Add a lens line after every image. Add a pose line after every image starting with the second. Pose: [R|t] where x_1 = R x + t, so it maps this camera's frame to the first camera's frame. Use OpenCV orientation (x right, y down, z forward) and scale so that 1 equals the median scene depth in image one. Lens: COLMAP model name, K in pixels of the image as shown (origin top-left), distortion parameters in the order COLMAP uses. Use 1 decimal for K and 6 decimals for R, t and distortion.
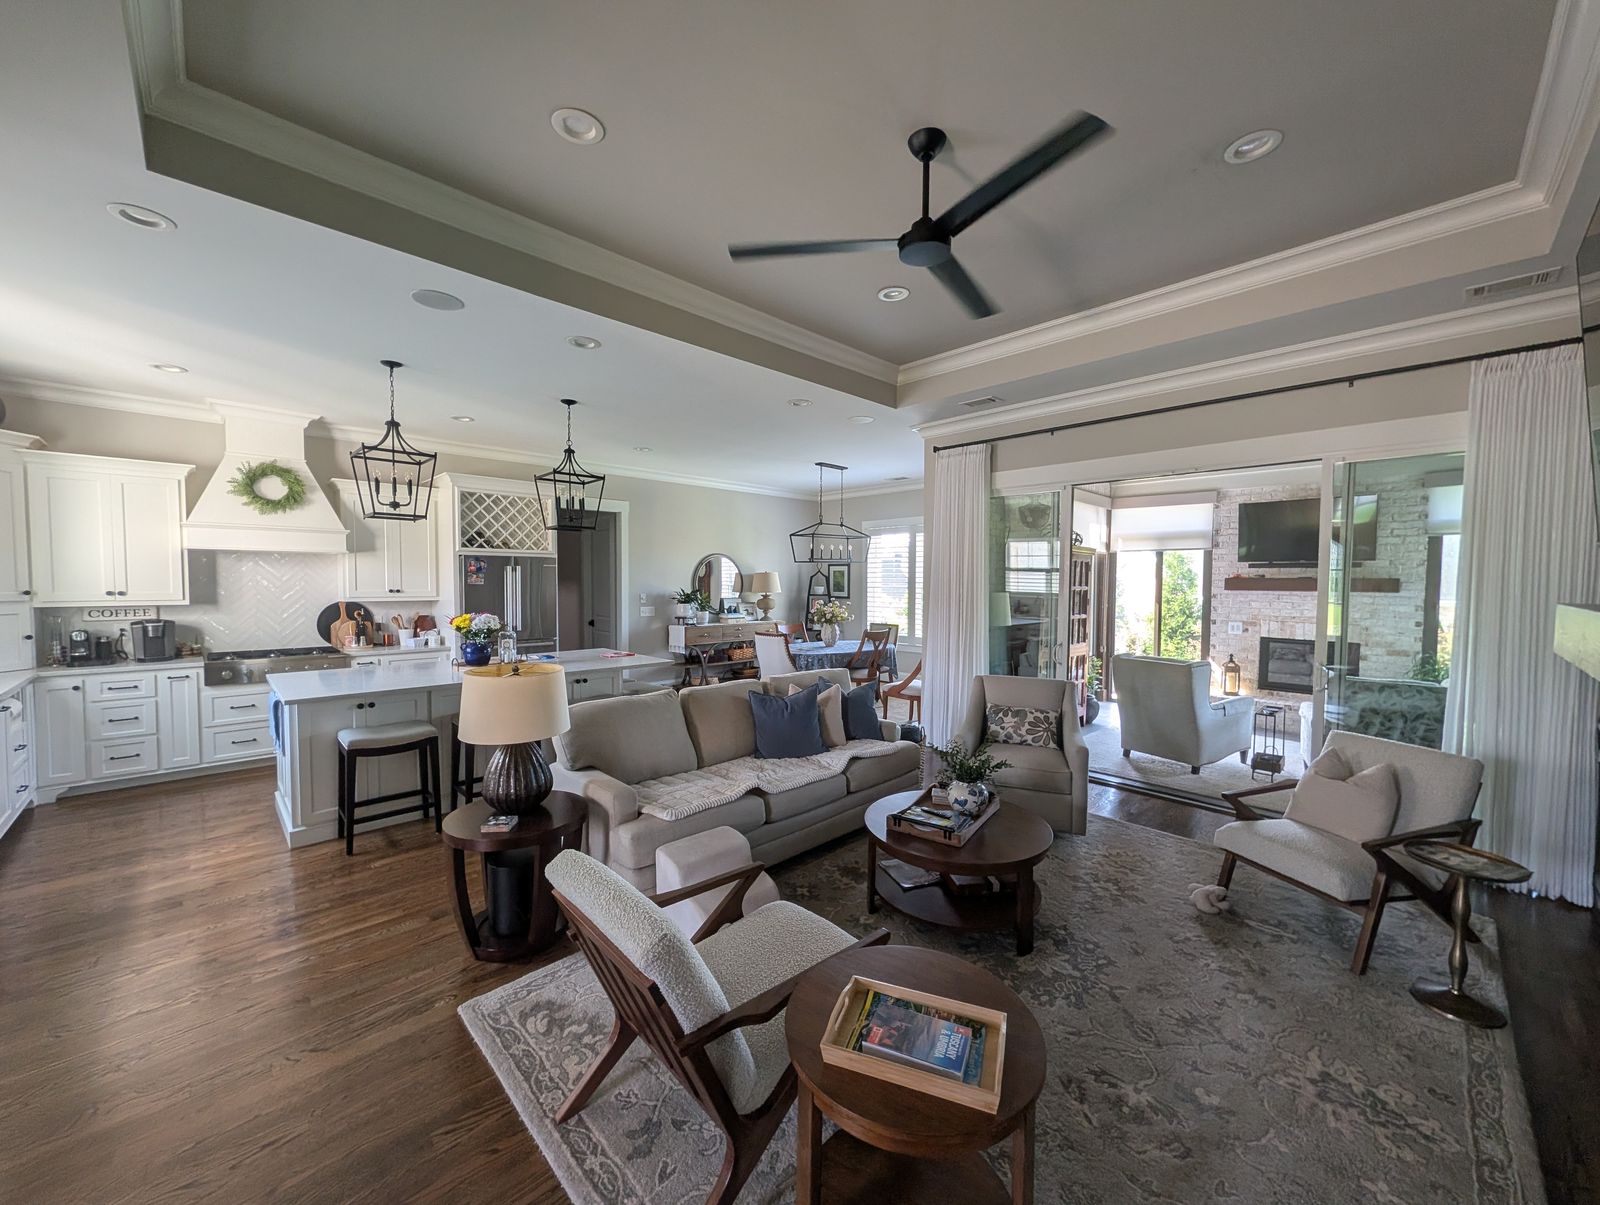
lens RADIAL K [[617.9, 0, 802.2], [0, 617.9, 606.6], [0, 0, 1]] dist [0.007042, -0.000628]
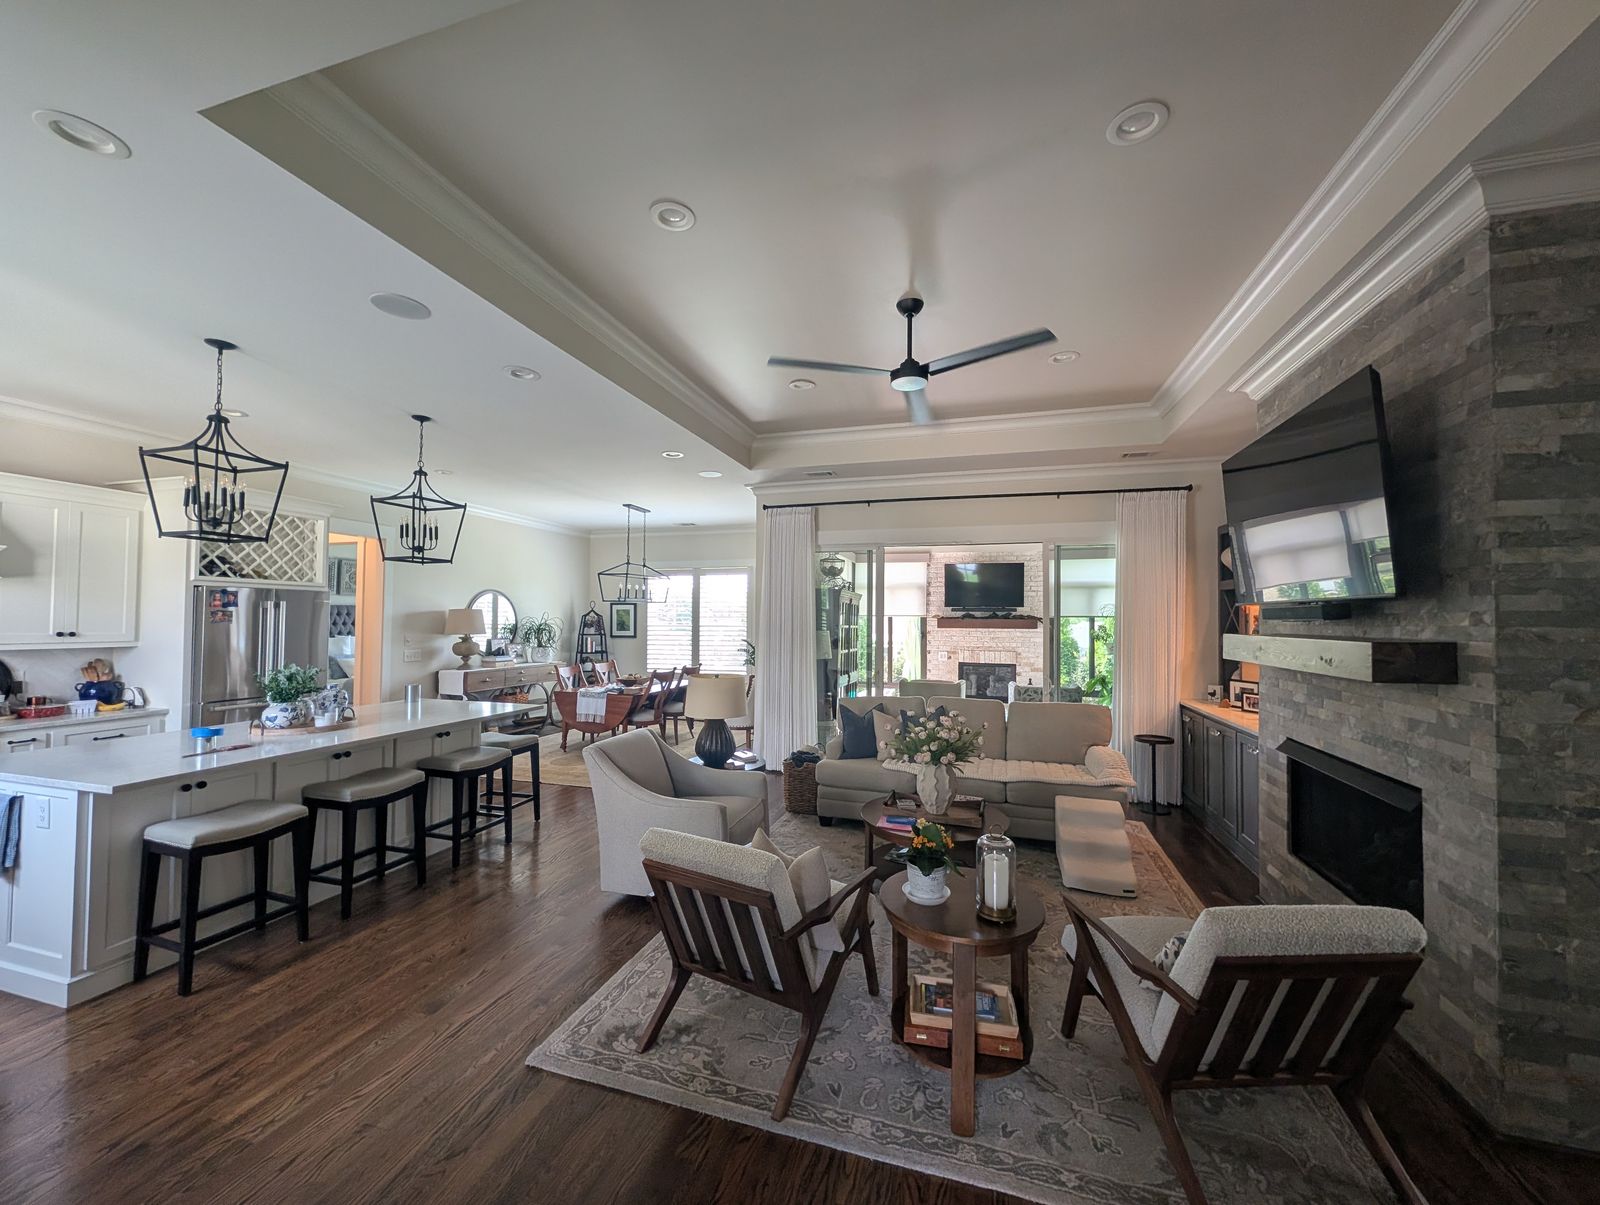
lens RADIAL K [[617.9, 0, 805.7], [0, 617.9, 602.2], [0, 0, 1]] dist [0.007042, -0.000628]
pose [[0.867861, 0.015509, 0.496566, -0.279333], [0.020209, 0.997583, -0.066477, 0.001927], [-0.496397, 0.067728, 0.865450, -0.019617]]
